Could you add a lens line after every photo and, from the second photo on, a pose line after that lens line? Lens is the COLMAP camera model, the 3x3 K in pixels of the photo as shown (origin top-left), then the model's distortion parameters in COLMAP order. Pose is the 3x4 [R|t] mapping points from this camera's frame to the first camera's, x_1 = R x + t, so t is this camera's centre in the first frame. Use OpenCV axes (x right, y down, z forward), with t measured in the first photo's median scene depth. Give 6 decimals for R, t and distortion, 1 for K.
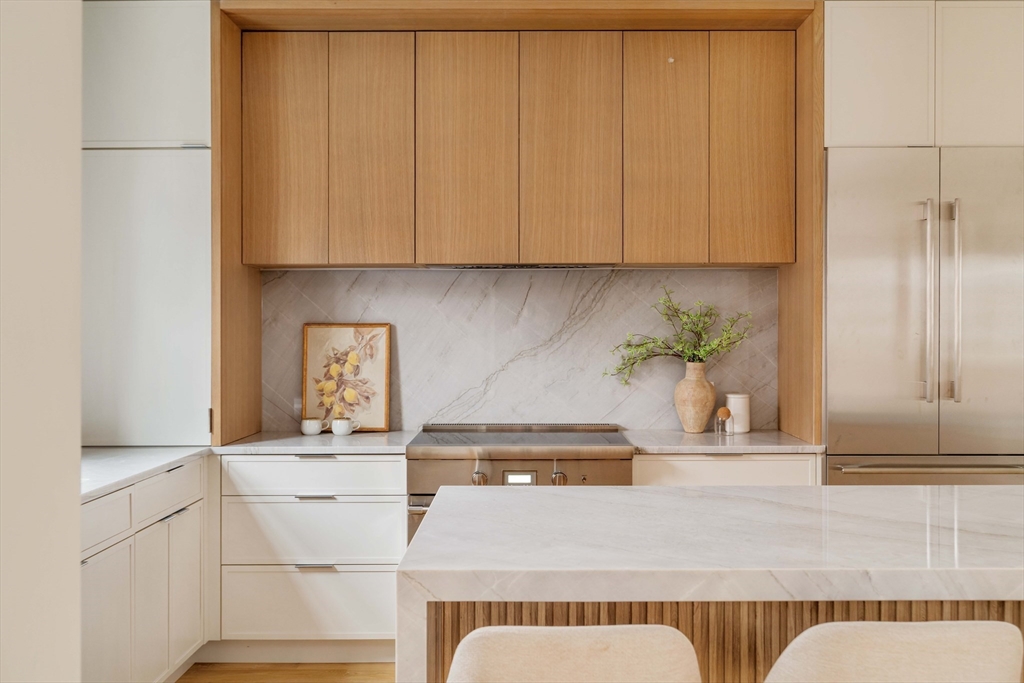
lens RADIAL K [[955.2, 0, 531.9], [0, 955.2, 322.6], [0, 0, 1]] dist [-0.003836, 0.000000]
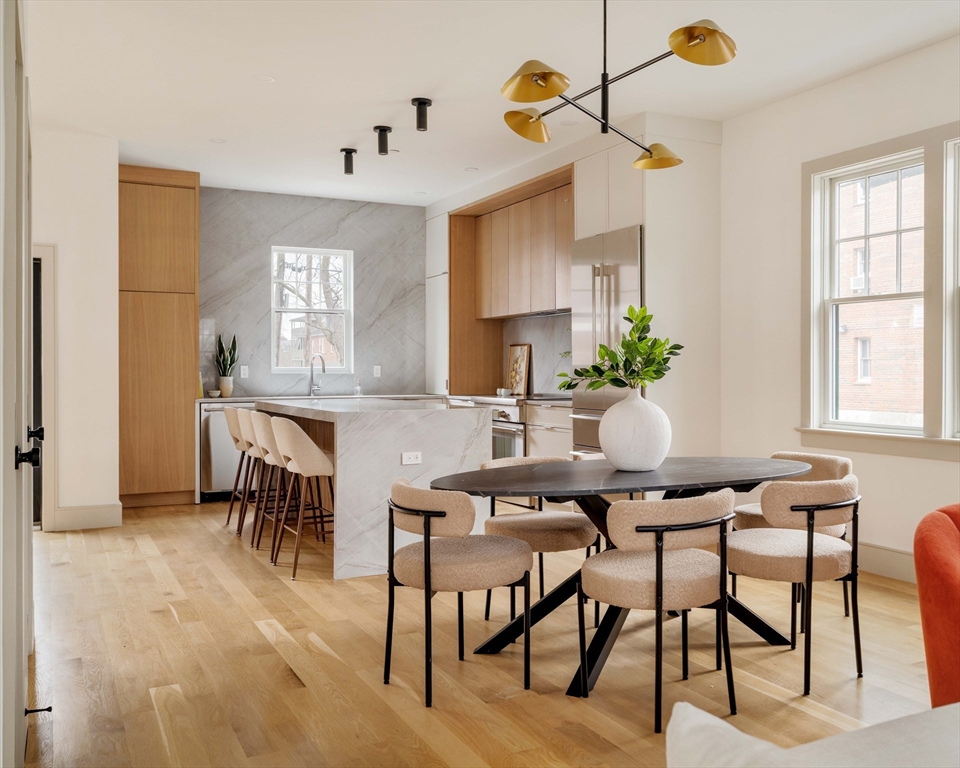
lens RADIAL K [[912.6, 0, 558.4], [0, 912.6, 366.7], [0, 0, 1]] dist [0.014708, 0.000000]
pose [[0.485596, -0.001836, -0.874182, 1.712053], [0.005621, 0.999984, 0.001021, 0.051846], [0.874165, -0.005409, 0.485598, 0.106659]]
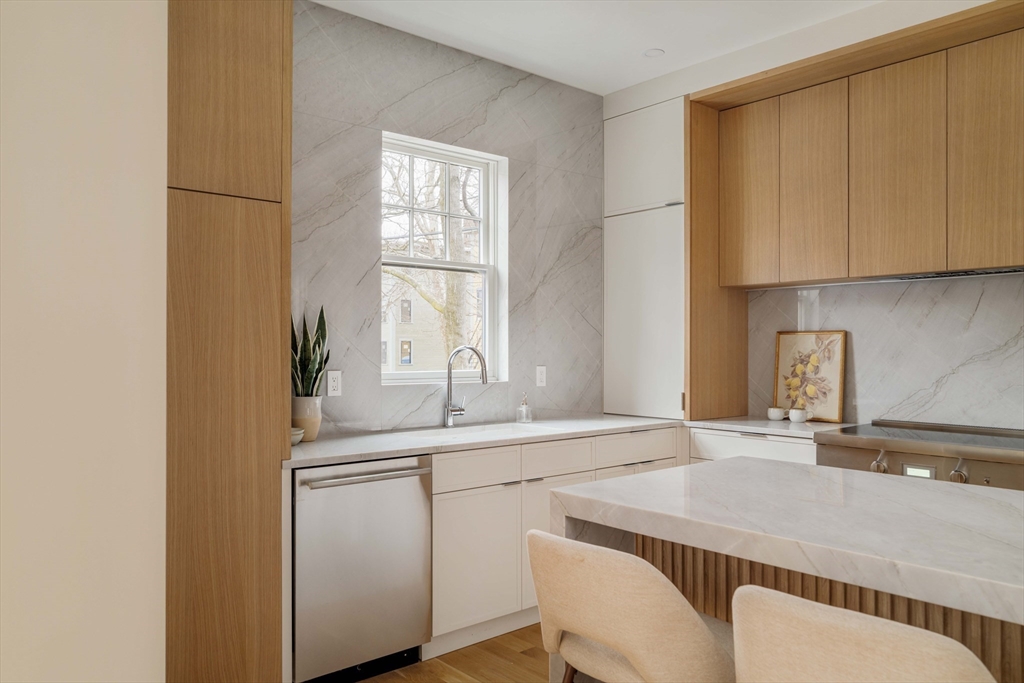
lens RADIAL K [[750.5, 0, 513.9], [0, 750.5, 343.4], [0, 0, 1]] dist [-0.000445, 0.005590]
pose [[0.656071, -0.002250, -0.754696, 0.296349], [0.001497, 0.999997, -0.001680, 0.018755], [0.754698, -0.000027, 0.656073, 0.099618]]
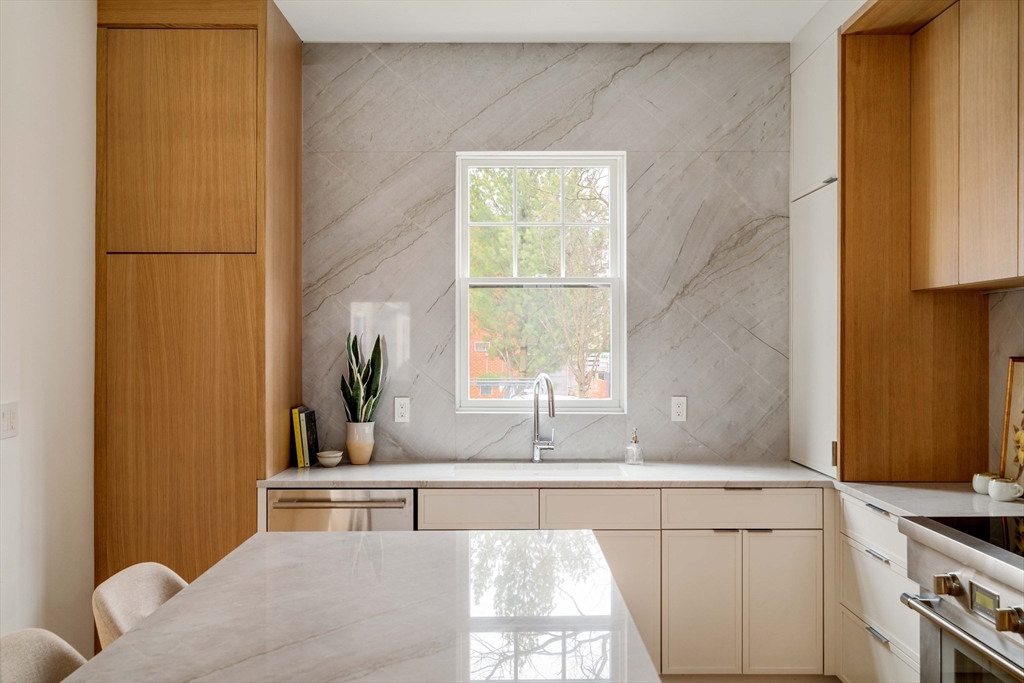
lens RADIAL K [[901.8, 0, 510.9], [0, 901.8, 340.3], [0, 0, 1]] dist [-0.004932, 0.016943]
pose [[0.002192, 0.000885, -0.999997, 0.557580], [0.005973, 0.999982, 0.000899, -0.017346], [0.999980, -0.005975, 0.002186, 0.613687]]
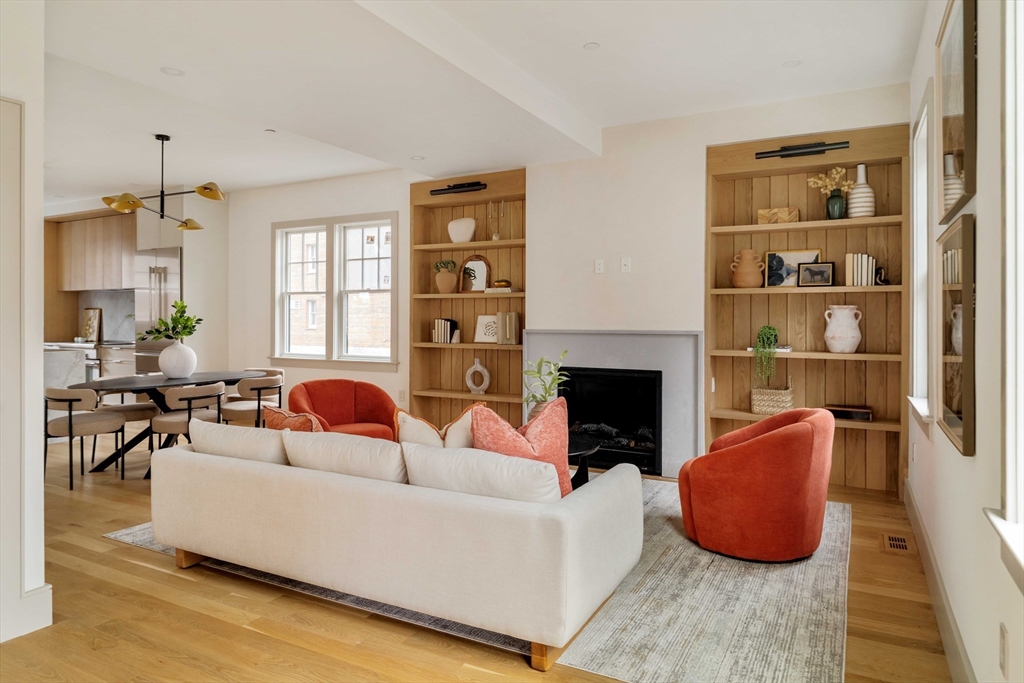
lens RADIAL K [[647.1, 0, 502.7], [0, 647.1, 322.8], [0, 0, 1]] dist [-0.010873, 0.005994]
pose [[0.873218, 0.007469, -0.487273, 2.213297], [-0.001117, 0.999911, 0.013326, 0.020365], [0.487329, -0.011092, 0.873148, -0.238413]]
